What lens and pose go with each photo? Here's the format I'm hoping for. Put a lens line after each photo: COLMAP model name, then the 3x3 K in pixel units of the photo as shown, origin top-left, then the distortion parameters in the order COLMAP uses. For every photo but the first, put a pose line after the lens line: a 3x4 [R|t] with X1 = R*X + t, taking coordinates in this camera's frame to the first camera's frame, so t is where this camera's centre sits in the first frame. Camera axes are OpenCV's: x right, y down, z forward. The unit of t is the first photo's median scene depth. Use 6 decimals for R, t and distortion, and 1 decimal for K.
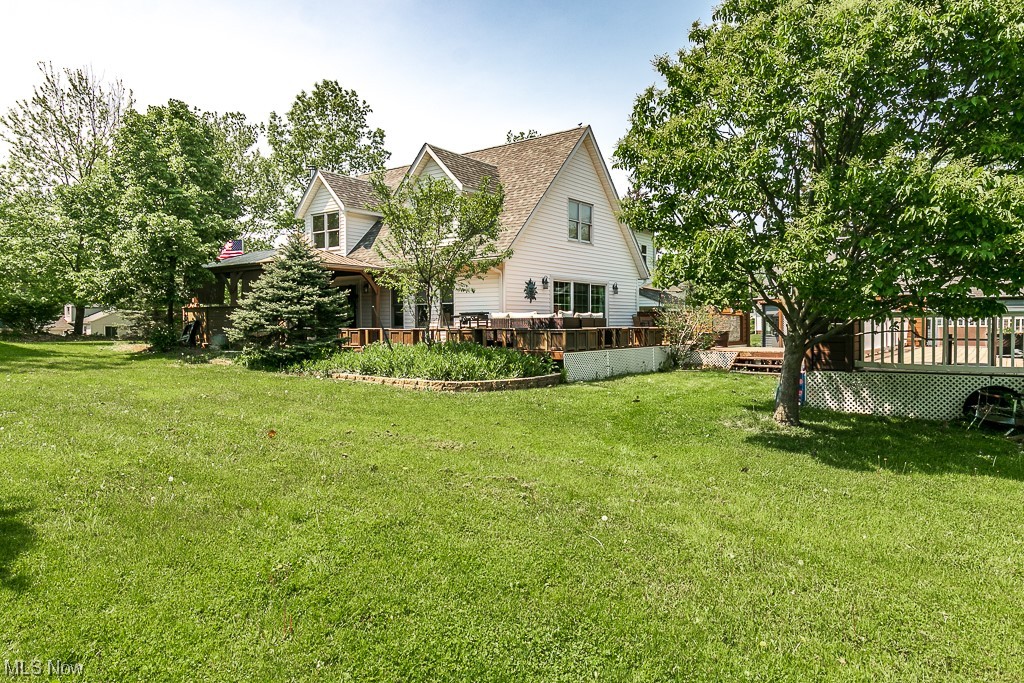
lens RADIAL K [[656.6, 0, 512.0], [0, 656.6, 341.5], [0, 0, 1]] dist [-0.001282, -0.002261]
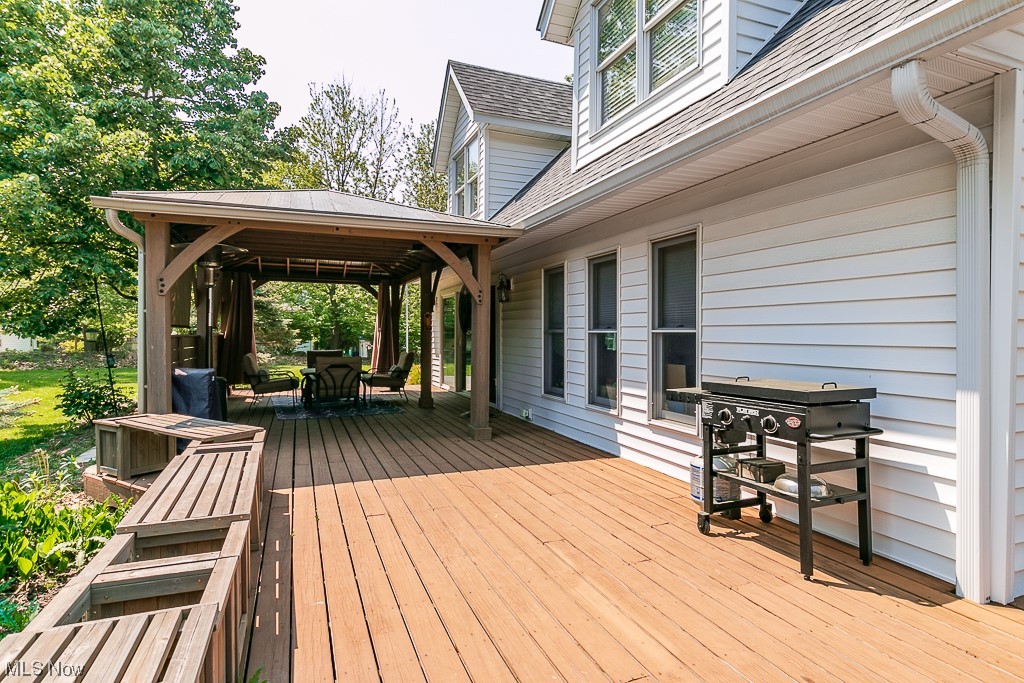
lens RADIAL K [[537.3, 0, 512.0], [0, 537.3, 341.5], [0, 0, 1]] dist [0.029324, 0.000114]
pose [[0.854376, 0.011569, -0.519527, -0.037009], [-0.020066, 0.999741, -0.010736, -0.046015], [0.519268, 0.019598, 0.854387, 0.702283]]
